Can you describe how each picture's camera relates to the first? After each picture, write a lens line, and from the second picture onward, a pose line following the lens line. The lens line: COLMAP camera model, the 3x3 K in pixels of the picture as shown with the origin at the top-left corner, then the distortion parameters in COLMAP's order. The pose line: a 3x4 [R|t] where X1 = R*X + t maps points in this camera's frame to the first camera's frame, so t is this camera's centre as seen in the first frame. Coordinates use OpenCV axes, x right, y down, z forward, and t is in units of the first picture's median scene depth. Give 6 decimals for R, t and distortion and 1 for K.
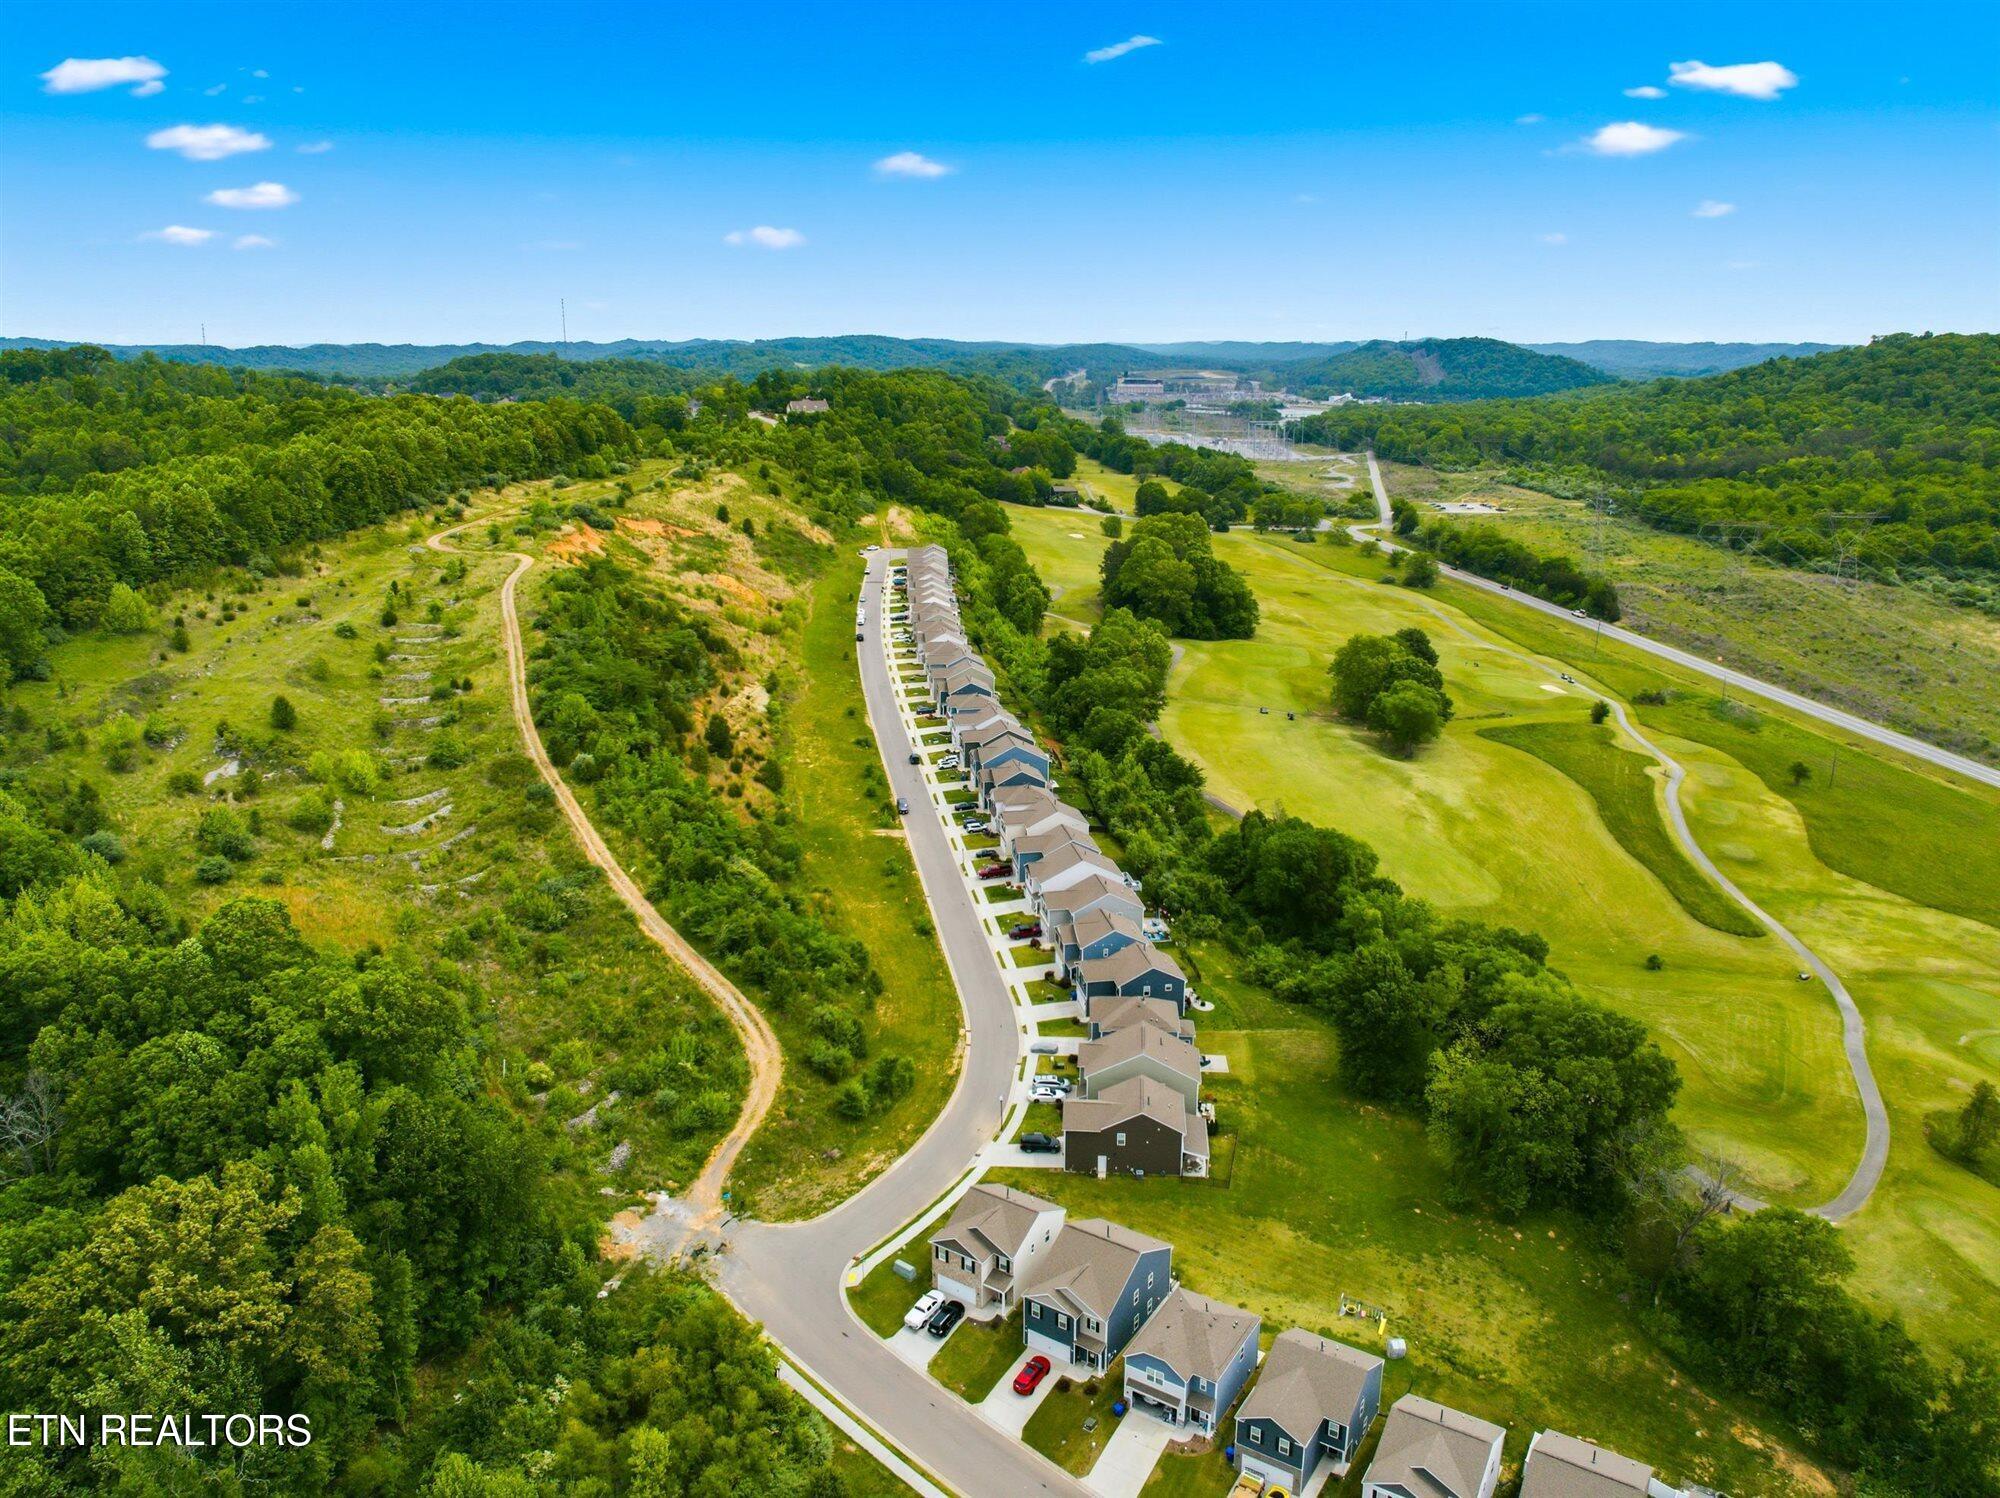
lens RADIAL K [[1391.8, 0, 1016.9], [0, 1391.8, 752.2], [0, 0, 1]] dist [-0.035538, -0.004228]
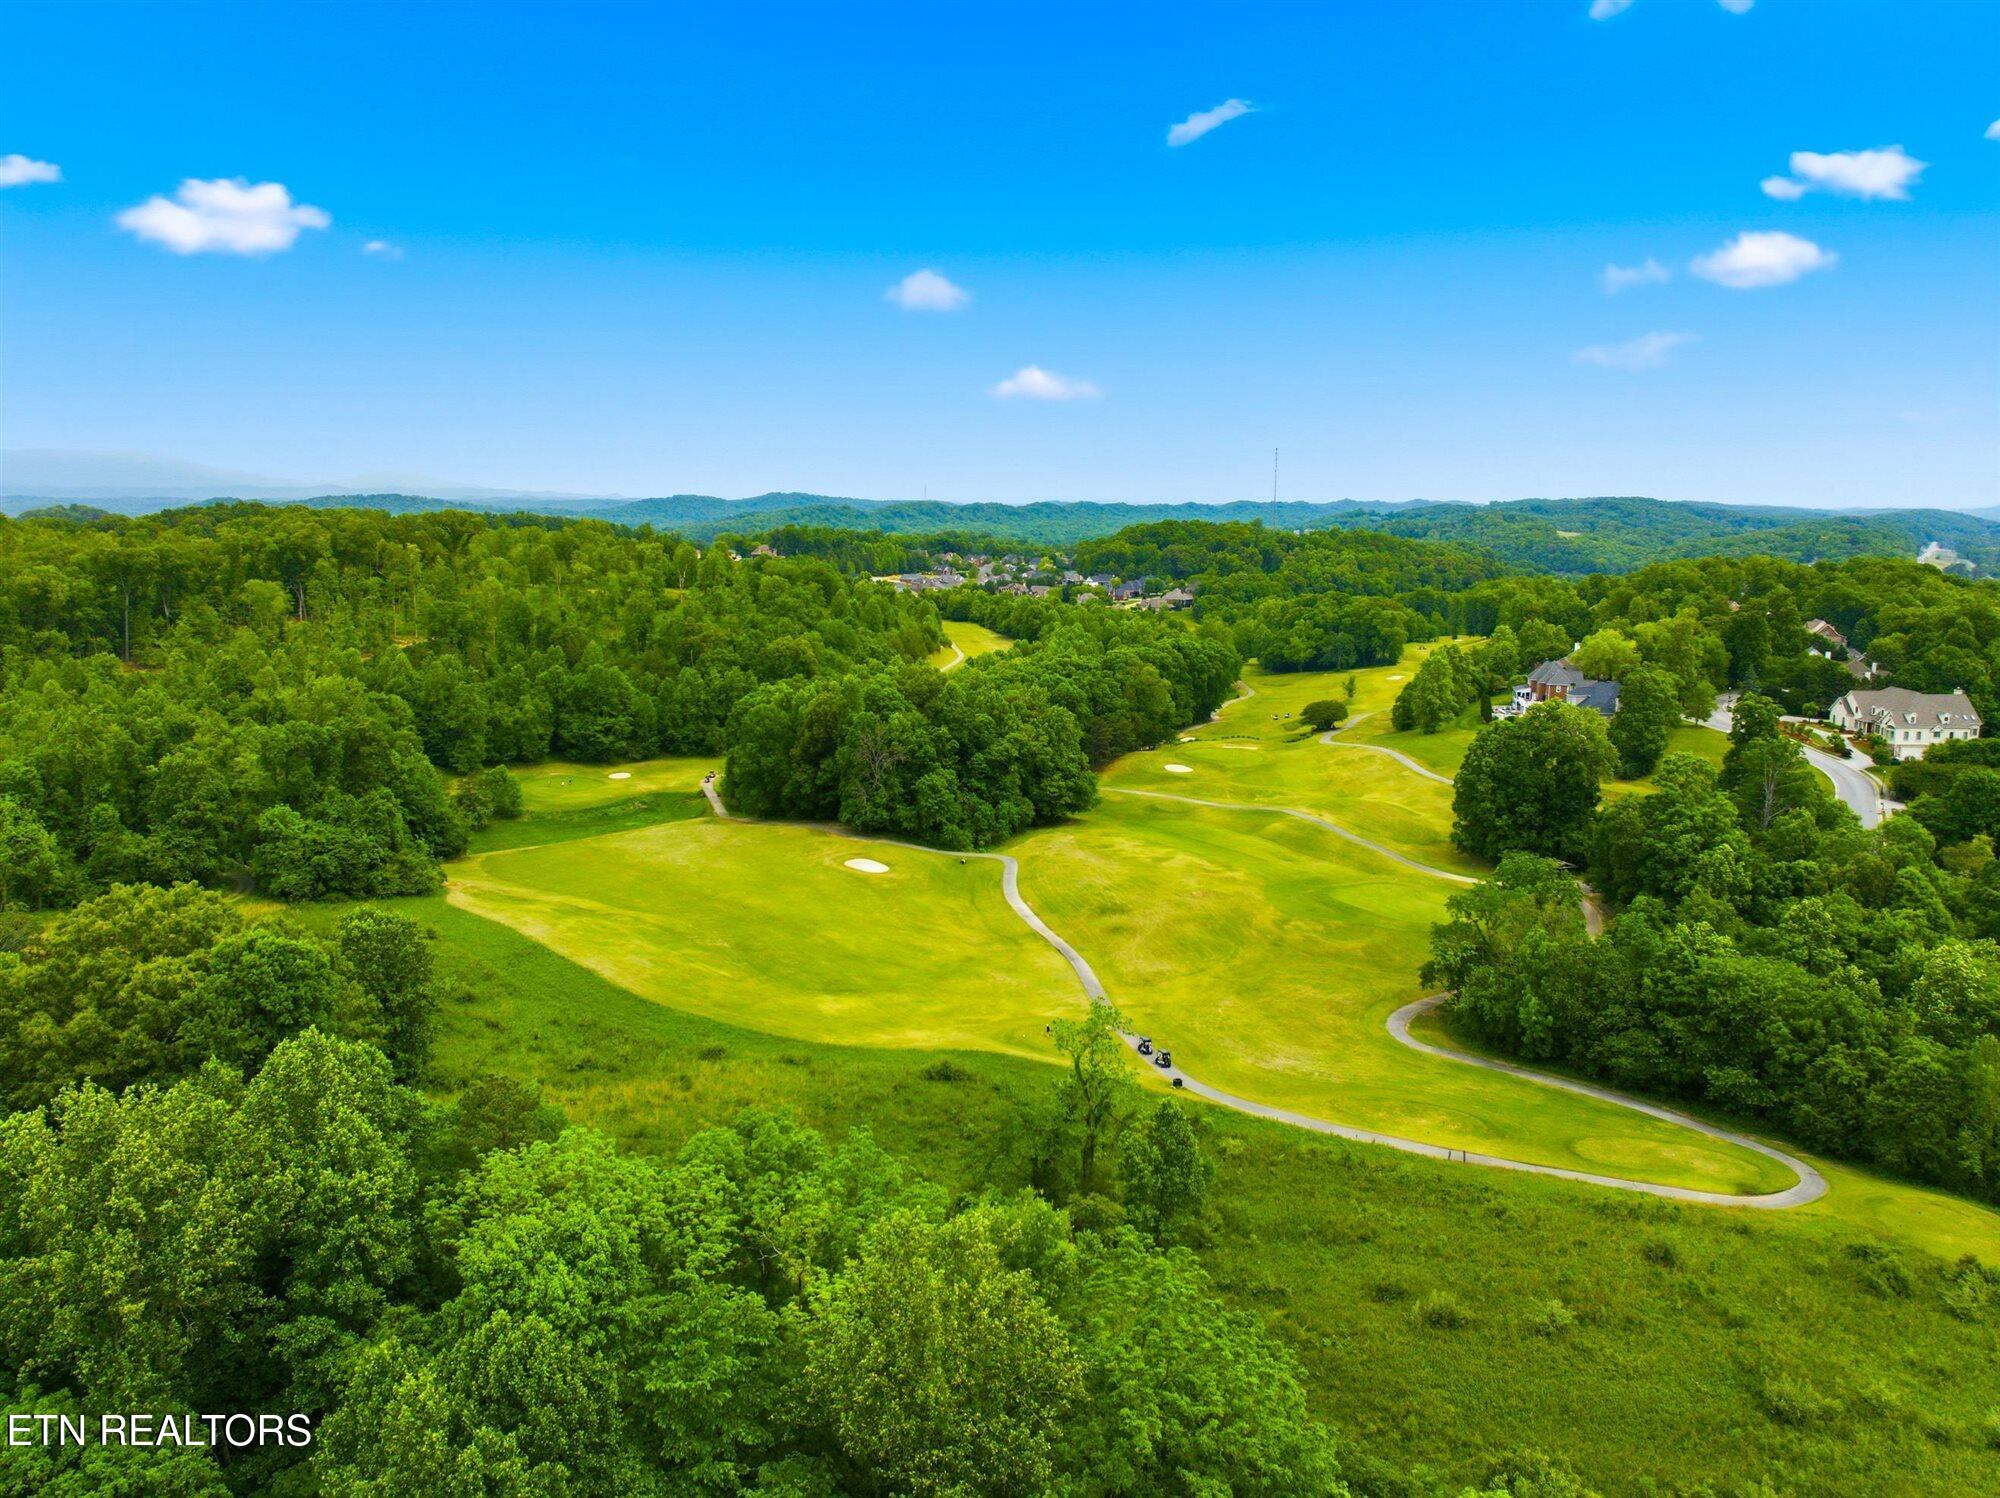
lens RADIAL K [[1391.8, 0, 991.3], [0, 1391.8, 749.3], [0, 0, 1]] dist [-0.035538, -0.004228]
pose [[0.874631, 0.084797, -0.477315, -0.340663], [-0.137155, 0.987640, -0.075864, -0.329911], [0.464982, 0.131819, 0.875451, 1.073368]]
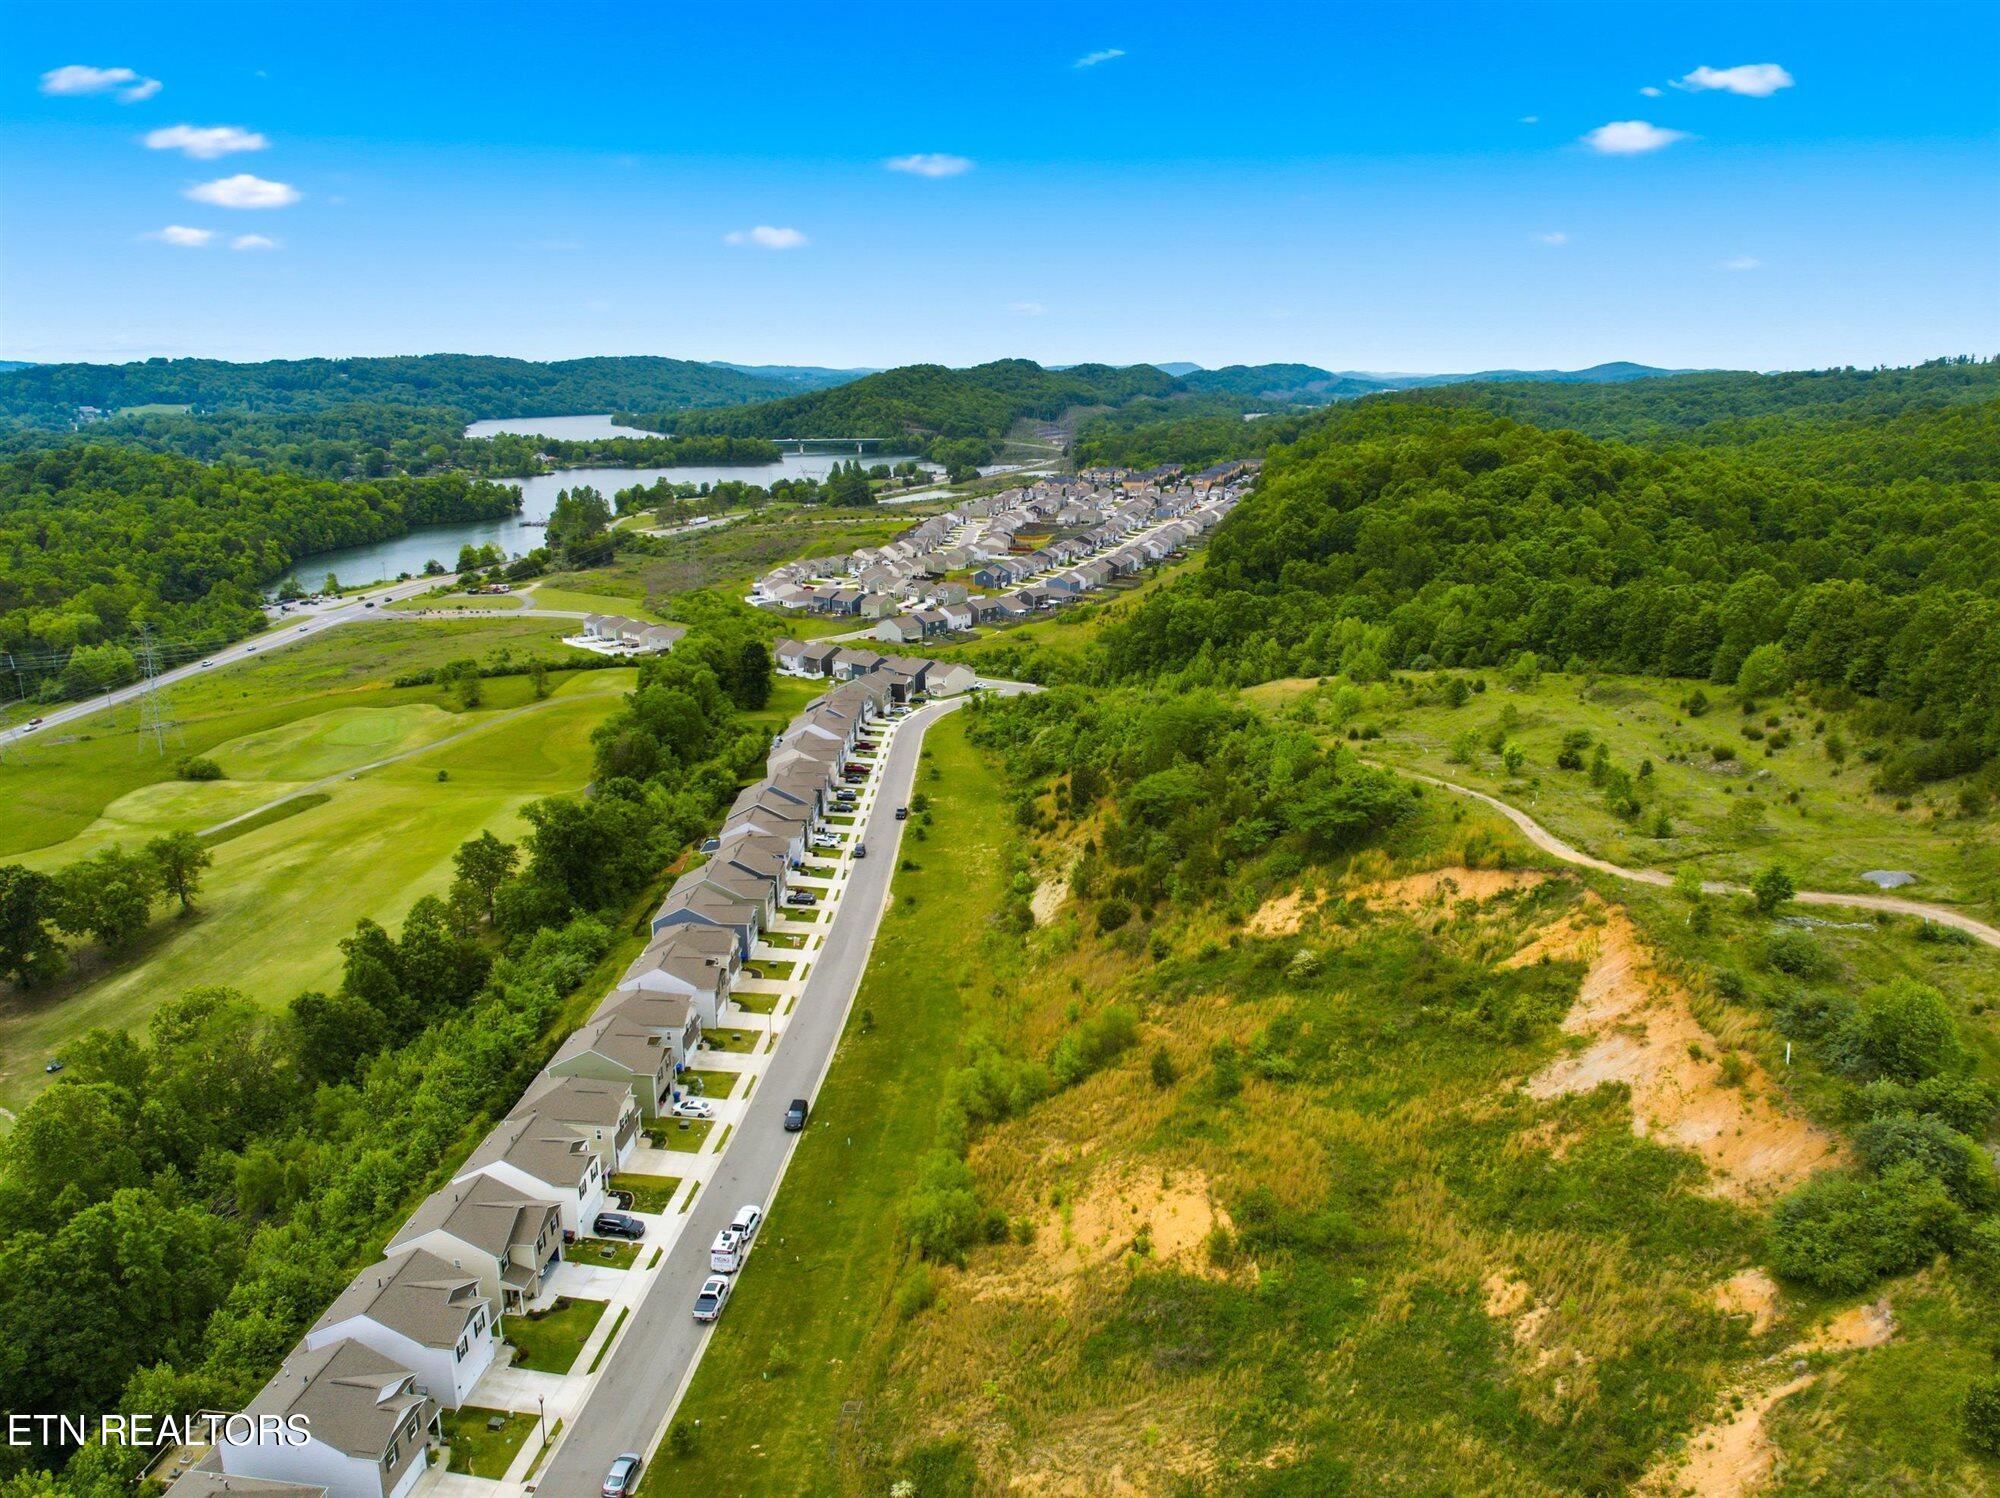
lens RADIAL K [[1391.8, 0, 1003.8], [0, 1391.8, 744.5], [0, 0, 1]] dist [-0.035538, -0.004228]
pose [[-0.982534, -0.057383, 0.177016, -0.183251], [0.043446, 0.854238, 0.518063, -0.290943], [-0.180942, 0.516705, -0.836825, 0.995354]]
